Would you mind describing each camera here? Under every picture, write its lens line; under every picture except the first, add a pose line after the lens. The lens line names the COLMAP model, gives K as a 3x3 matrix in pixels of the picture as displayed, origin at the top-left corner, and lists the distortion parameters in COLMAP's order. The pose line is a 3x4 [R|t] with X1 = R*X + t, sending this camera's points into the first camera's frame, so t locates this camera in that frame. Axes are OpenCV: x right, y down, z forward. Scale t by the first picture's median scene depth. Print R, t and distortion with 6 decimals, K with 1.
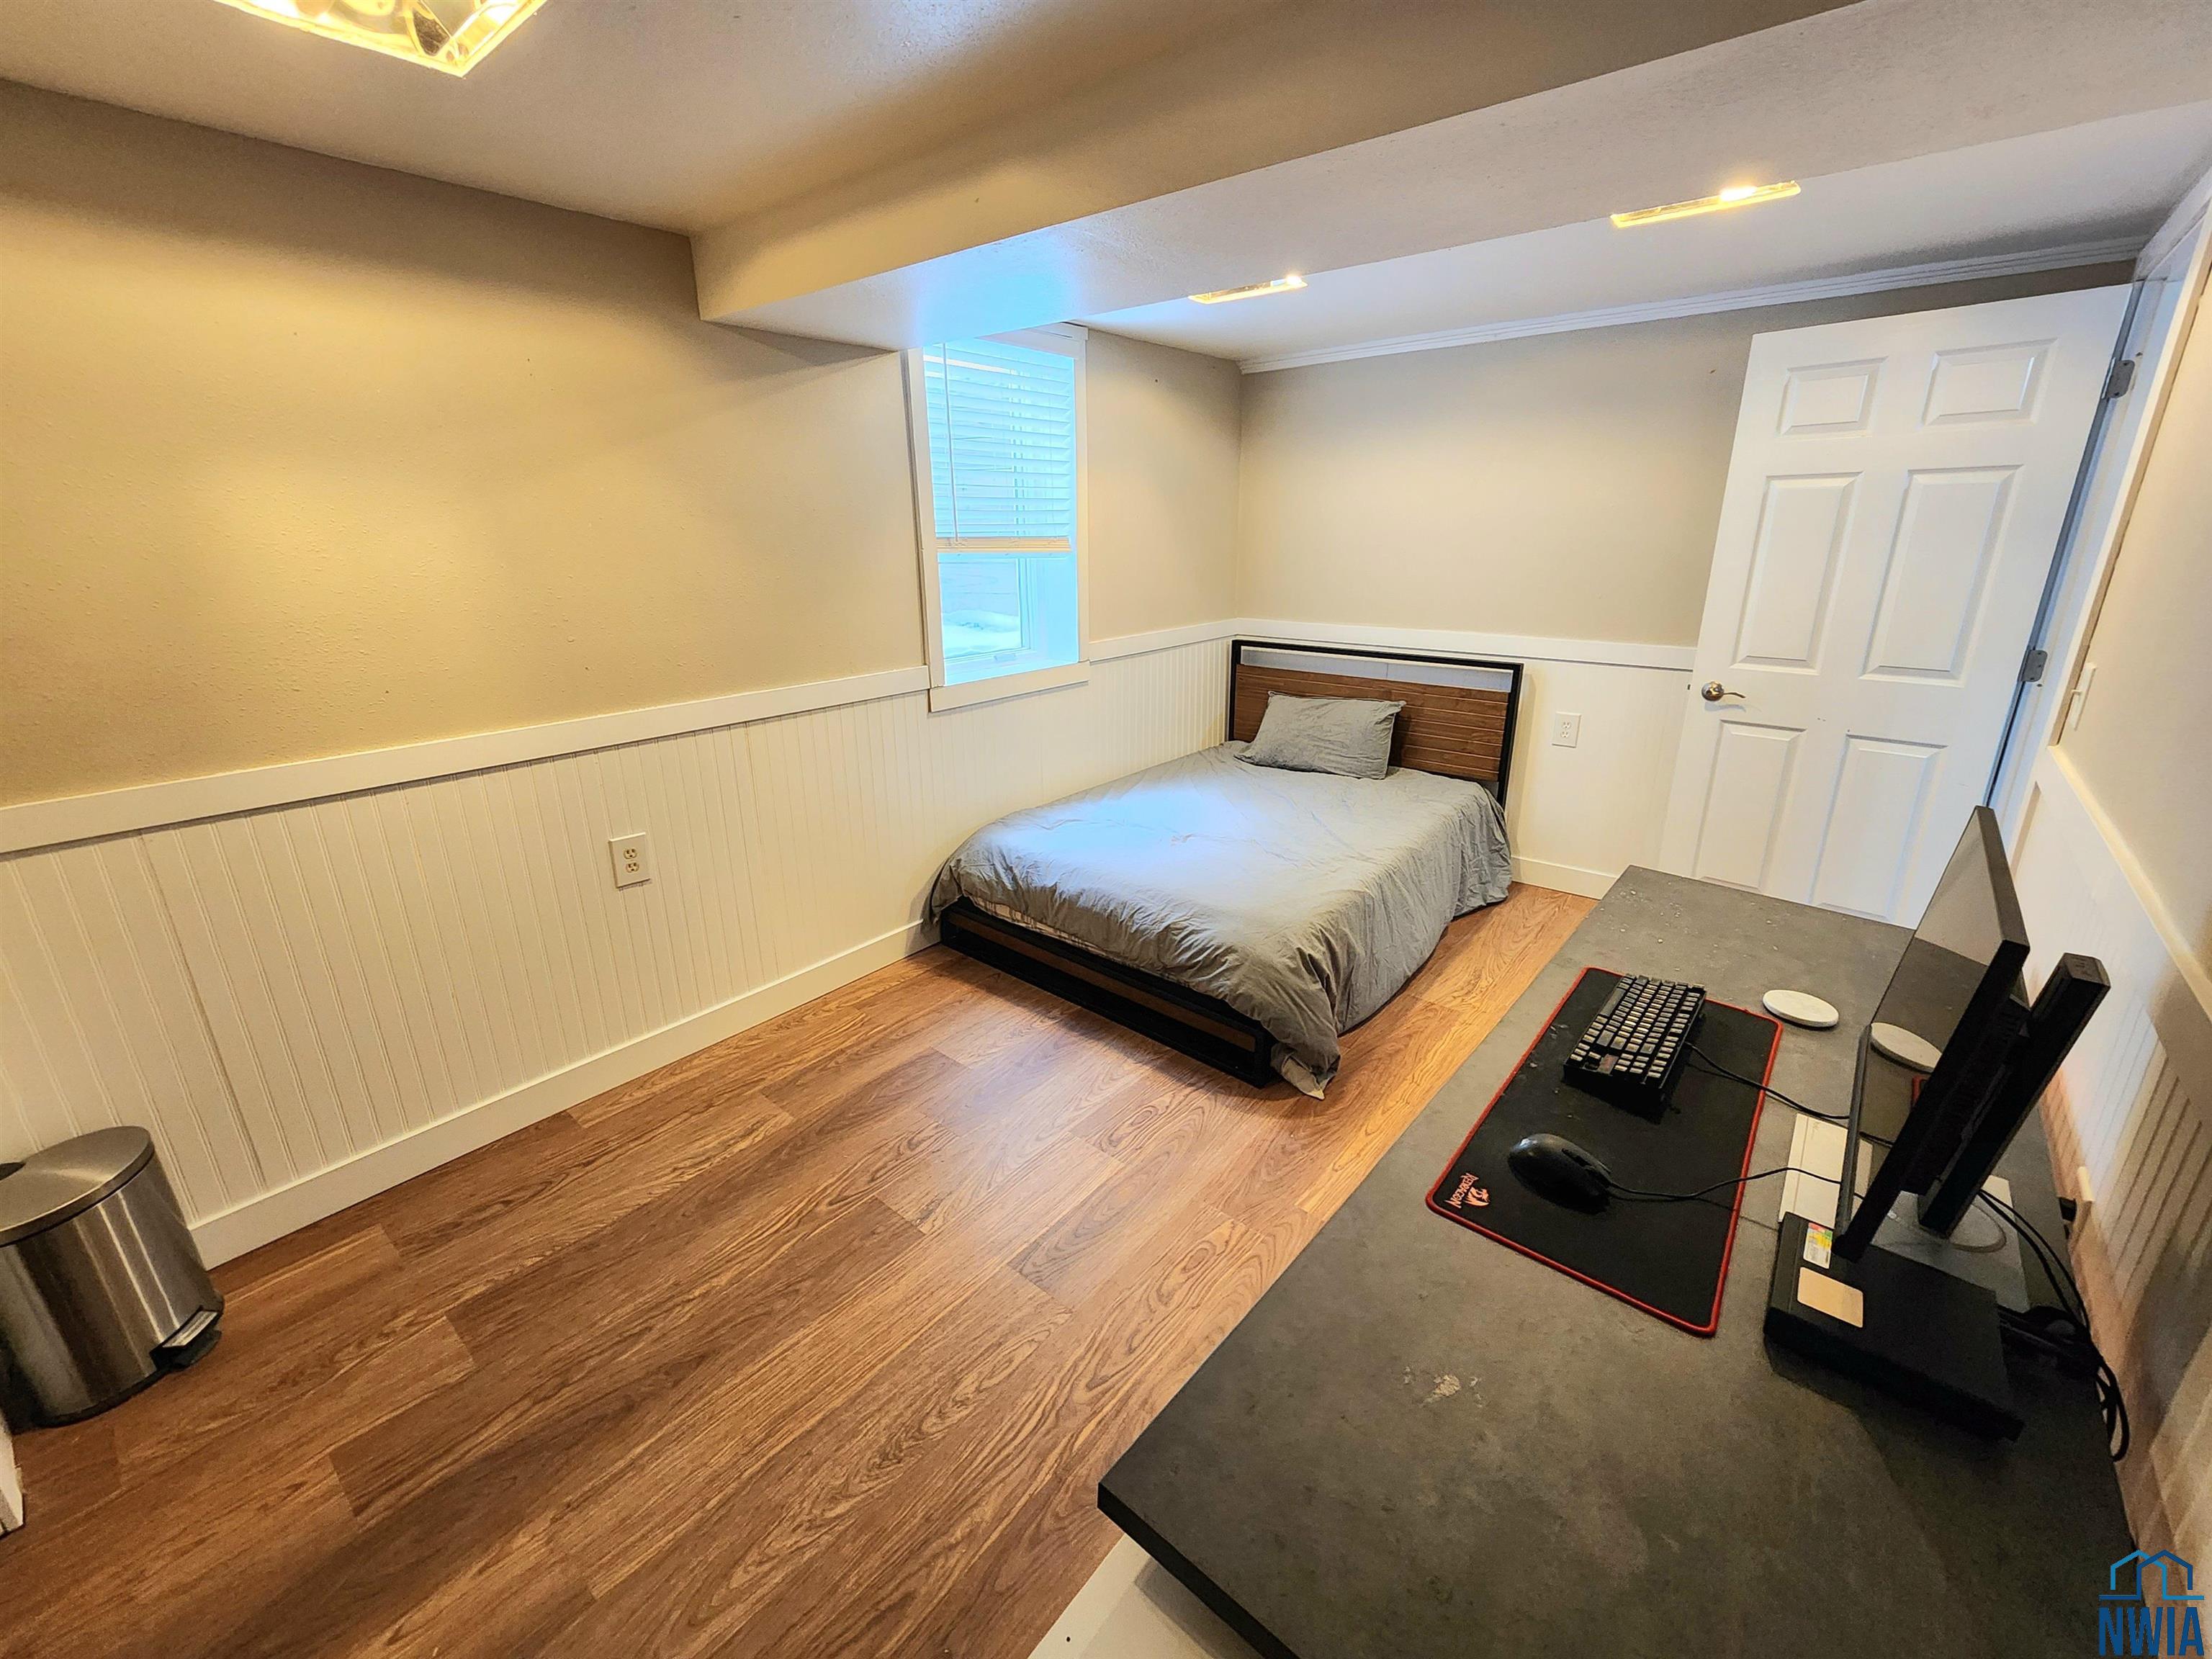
lens RADIAL K [[909.2, 0, 1111.5], [0, 909.2, 820.0], [0, 0, 1]] dist [0.001770, -0.000415]
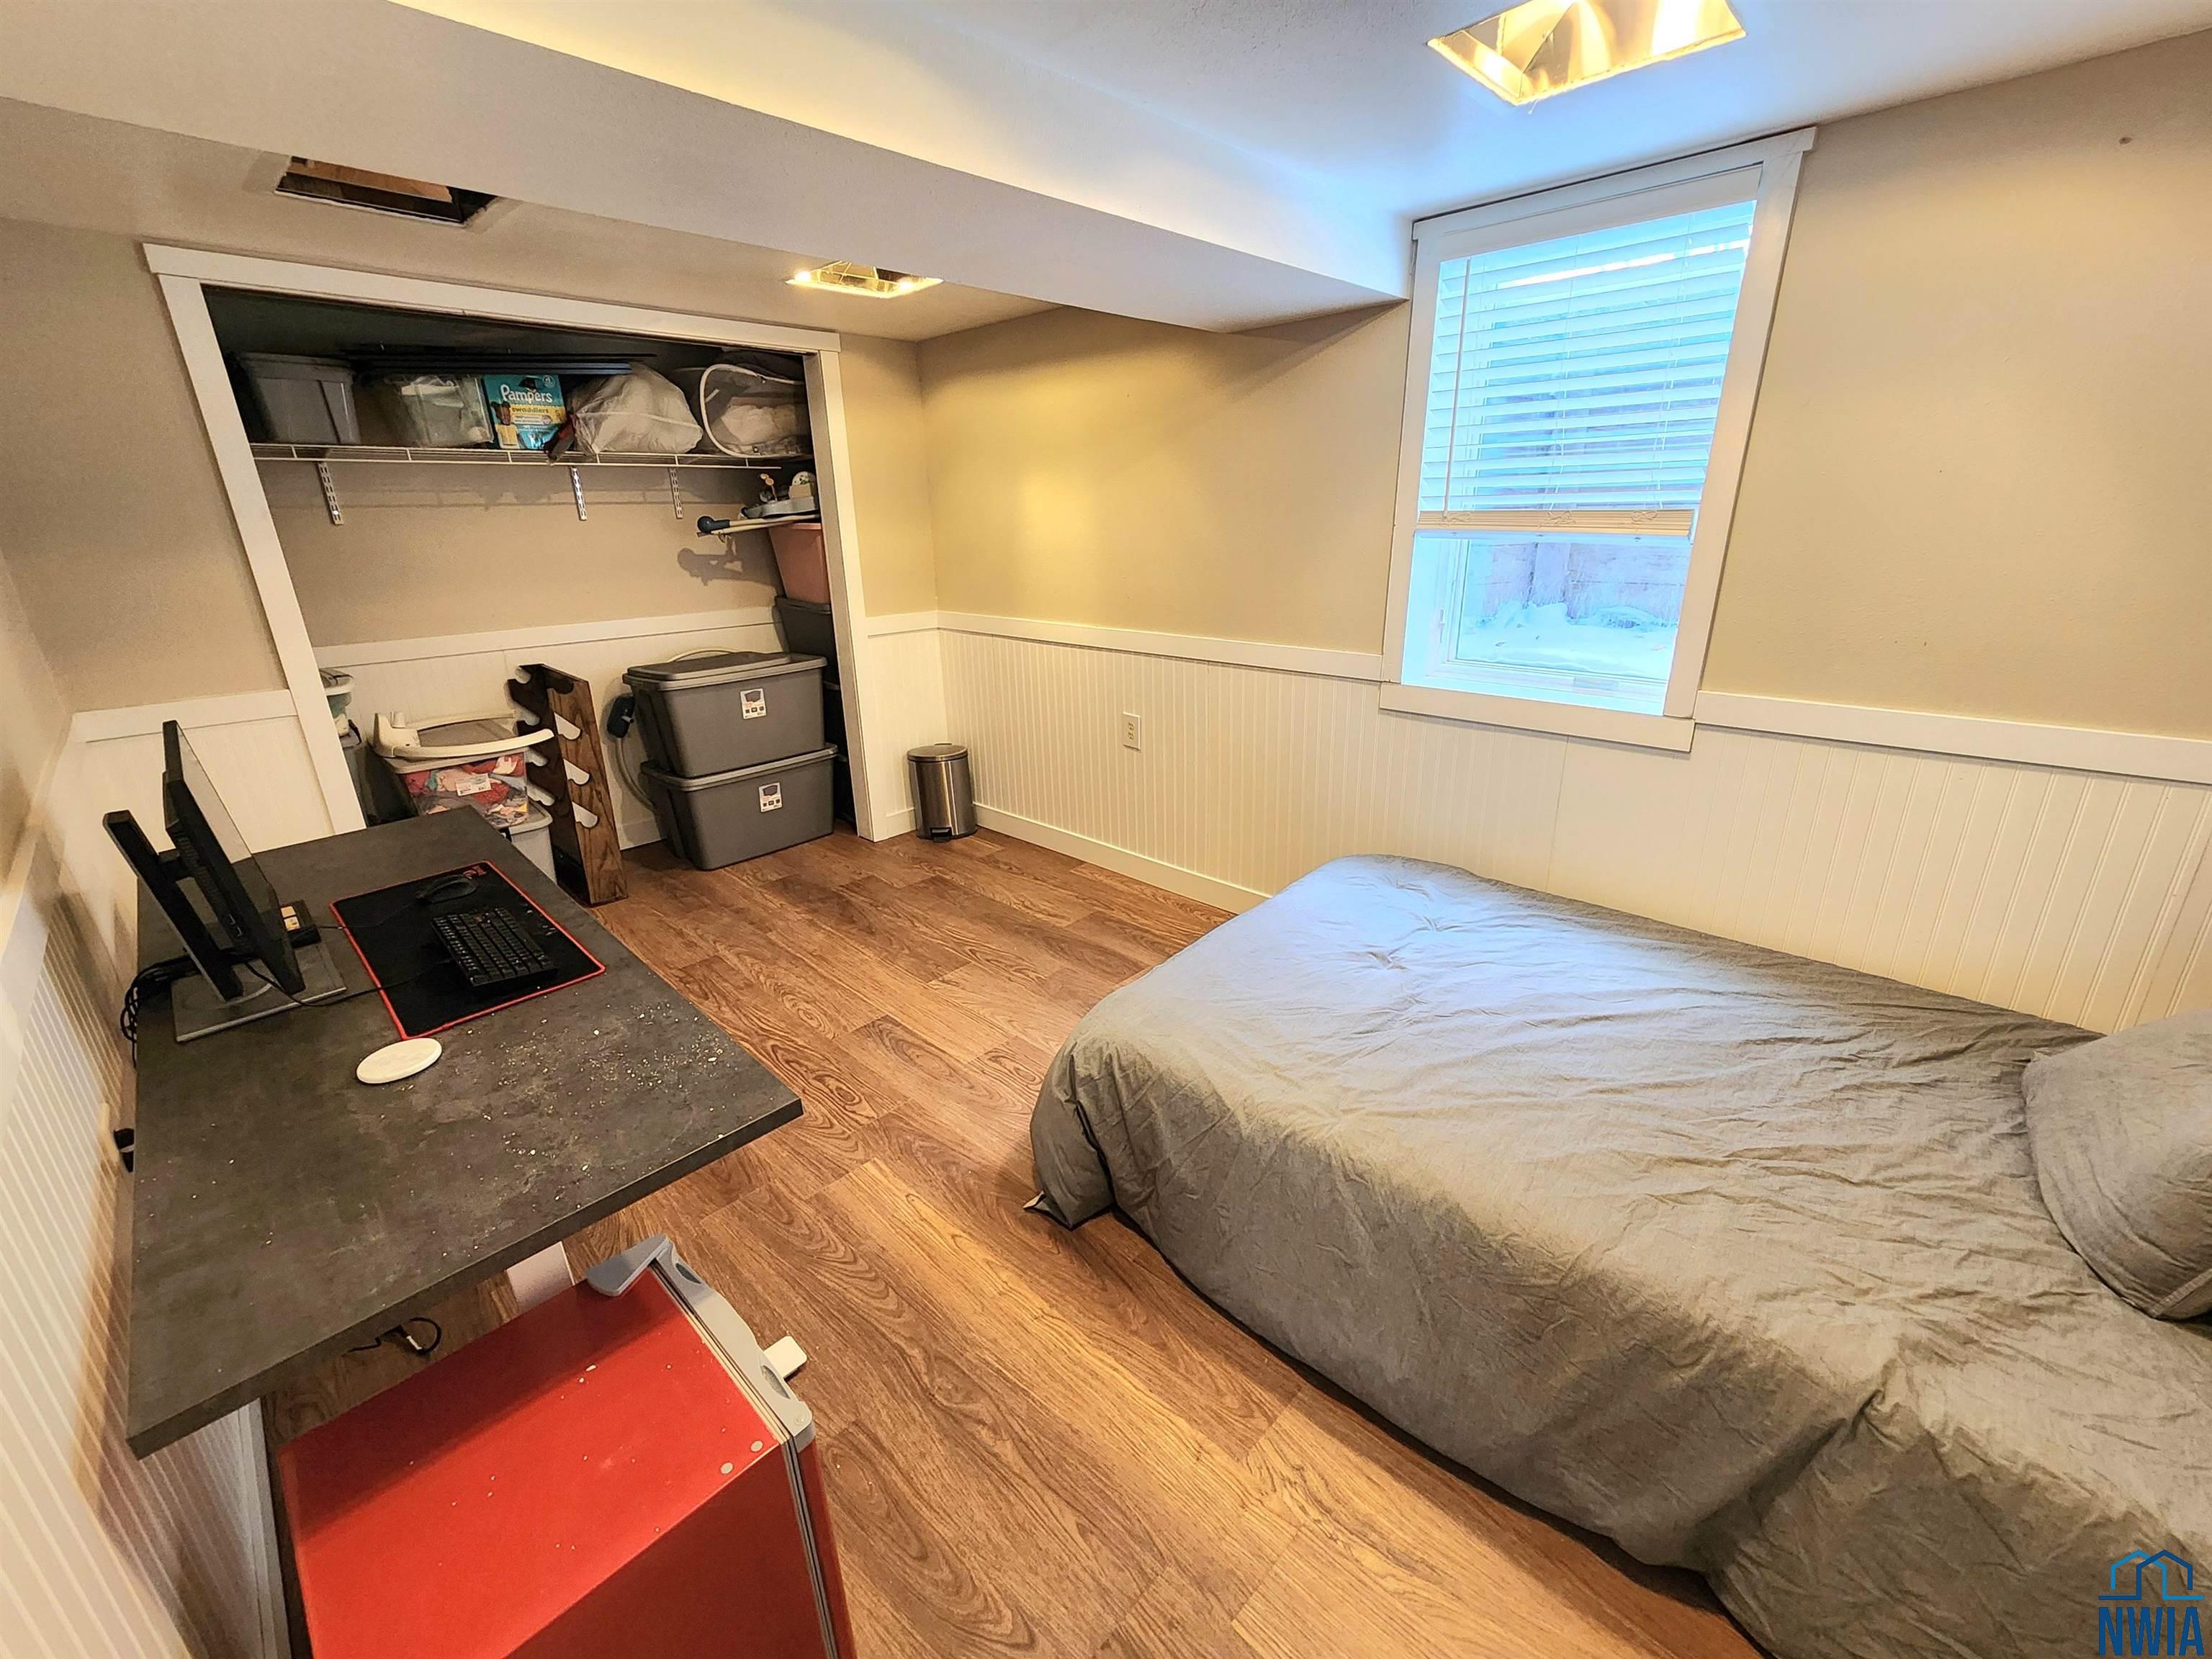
lens RADIAL K [[909.2, 0, 1111.2], [0, 909.2, 822.1], [0, 0, 1]] dist [0.001770, -0.000415]
pose [[-0.083448, 0.338169, -0.937378, 0.979362], [-0.284496, 0.893426, 0.347639, -0.353840], [0.955038, 0.295690, 0.021653, 1.054774]]
